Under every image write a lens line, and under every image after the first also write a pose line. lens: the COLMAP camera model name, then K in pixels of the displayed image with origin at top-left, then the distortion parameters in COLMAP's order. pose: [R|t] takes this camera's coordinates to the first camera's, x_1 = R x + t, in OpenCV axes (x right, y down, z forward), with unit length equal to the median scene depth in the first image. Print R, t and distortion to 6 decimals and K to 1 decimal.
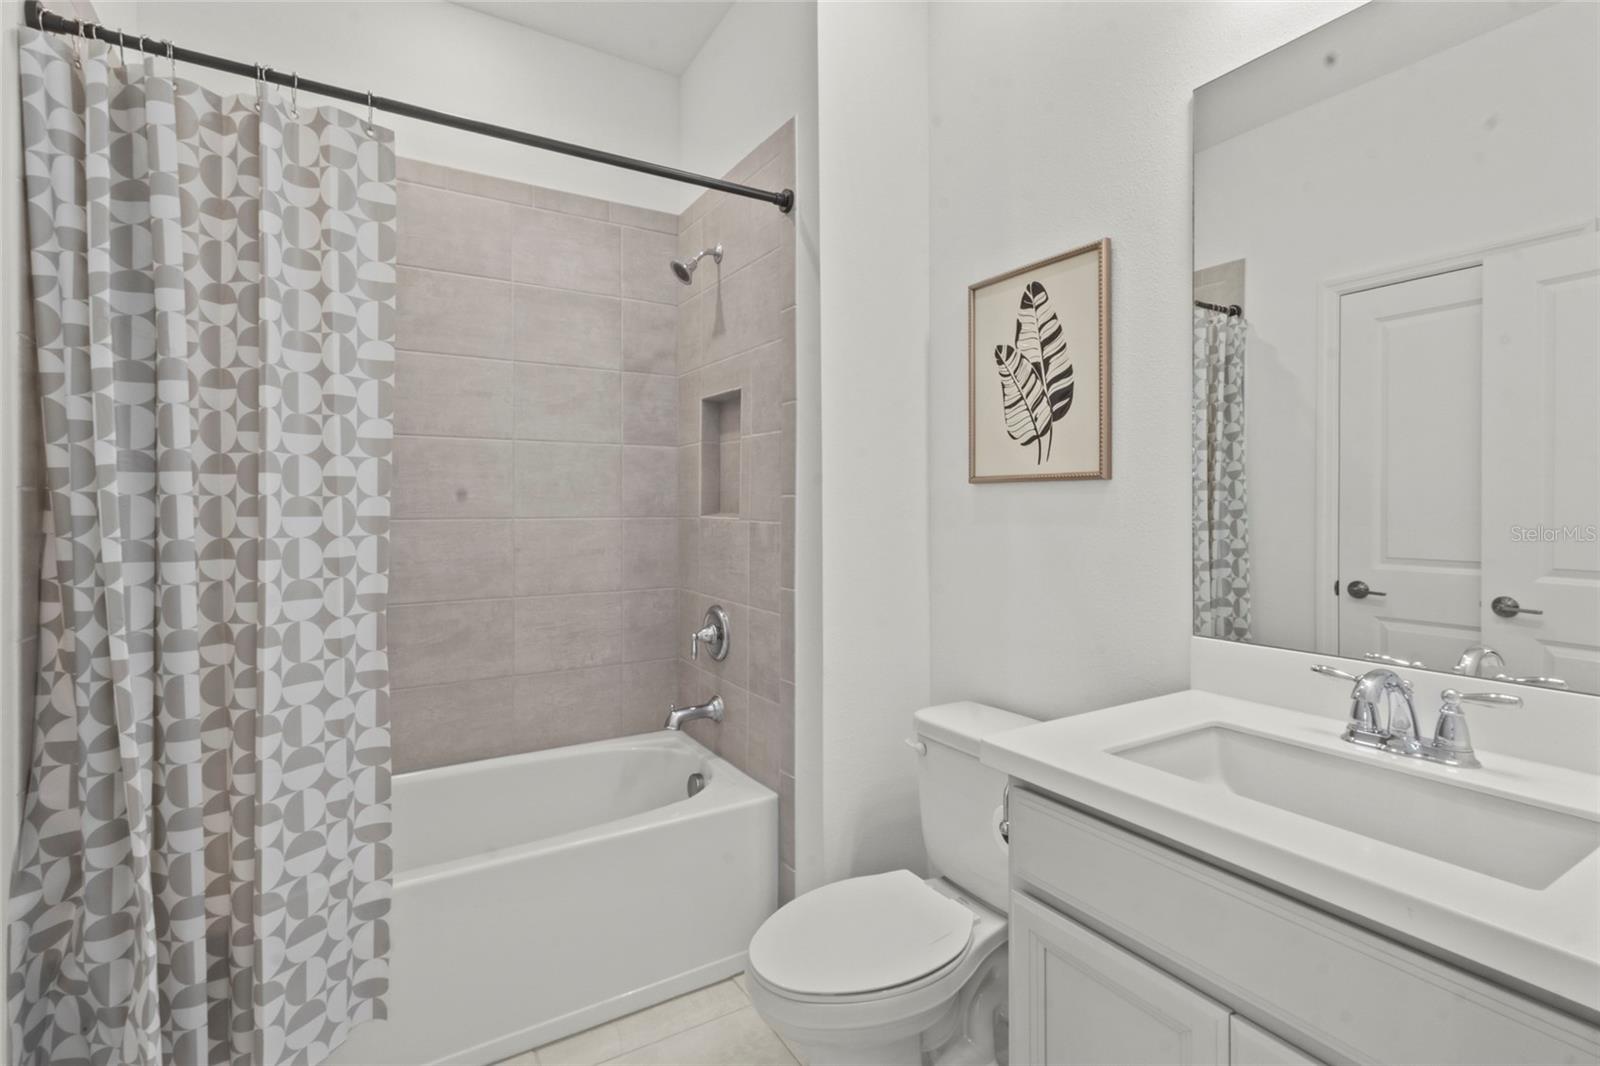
lens RADIAL K [[743.0, 0, 797.3], [0, 743.0, 528.0], [0, 0, 1]] dist [0.001374, 0.000728]
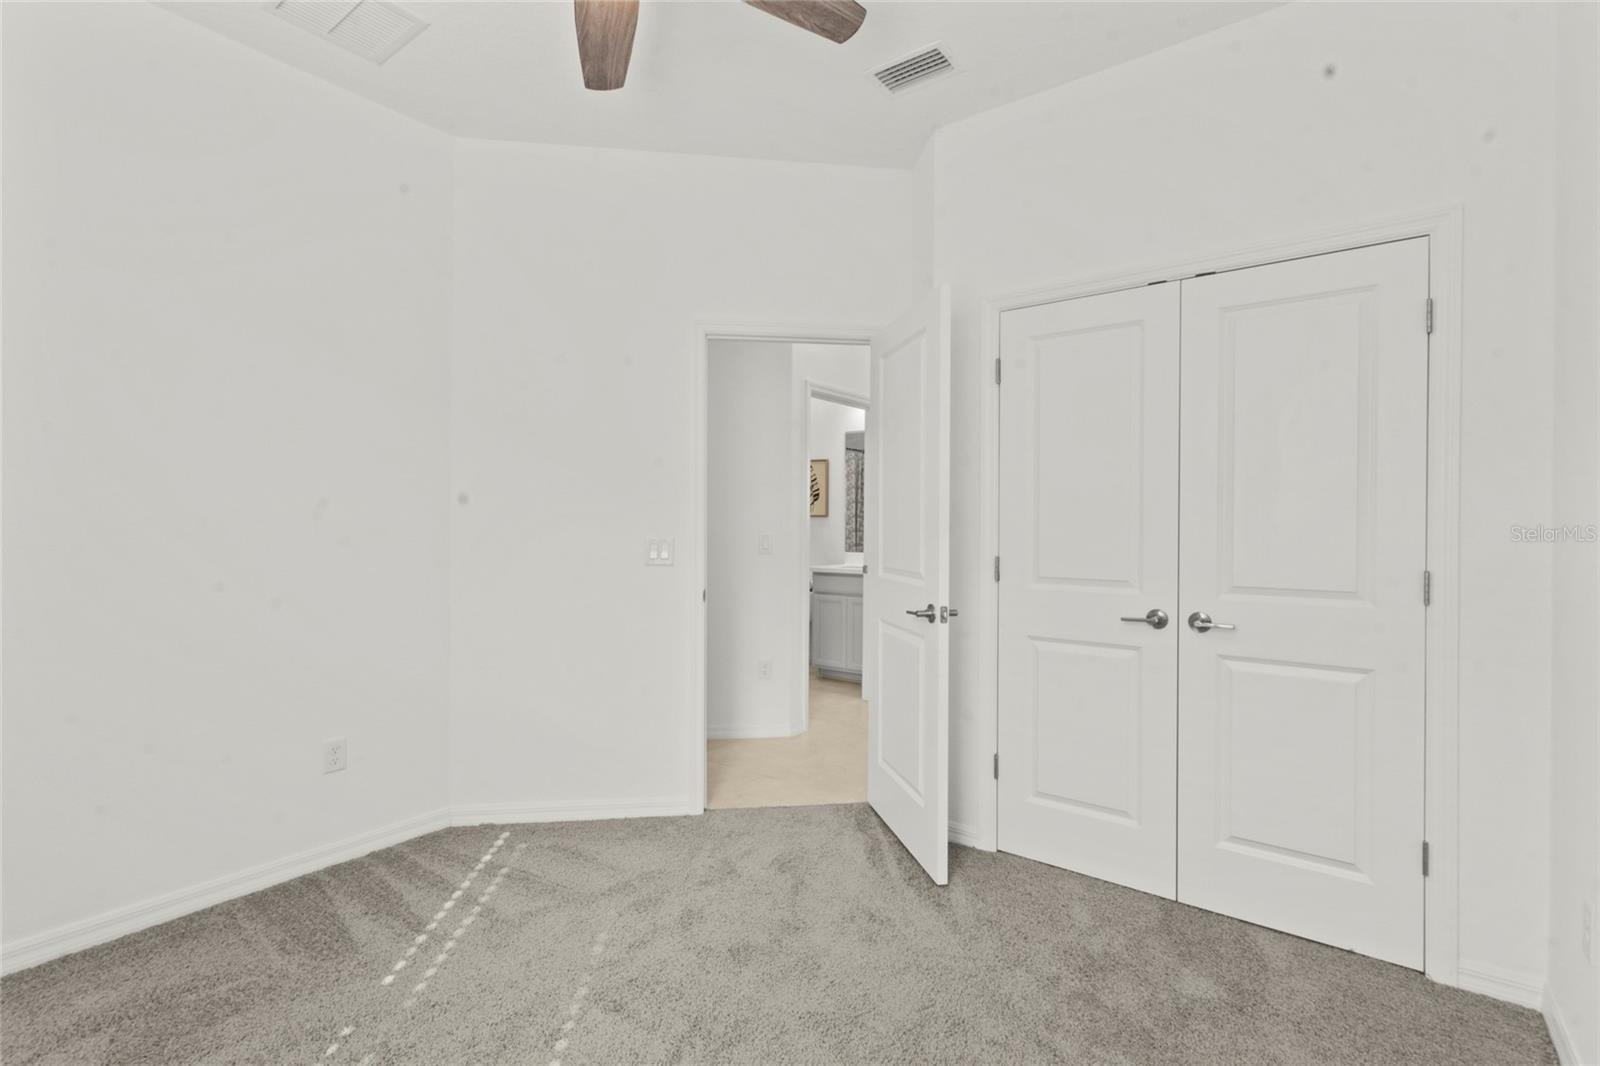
lens RADIAL K [[743.0, 0, 797.3], [0, 743.0, 528.0], [0, 0, 1]] dist [0.001374, 0.000728]
pose [[0.924674, 0.010830, 0.380605, -1.254842], [-0.004205, 0.999825, -0.018234, 0.071238], [-0.380736, 0.015260, 0.924558, -2.644429]]
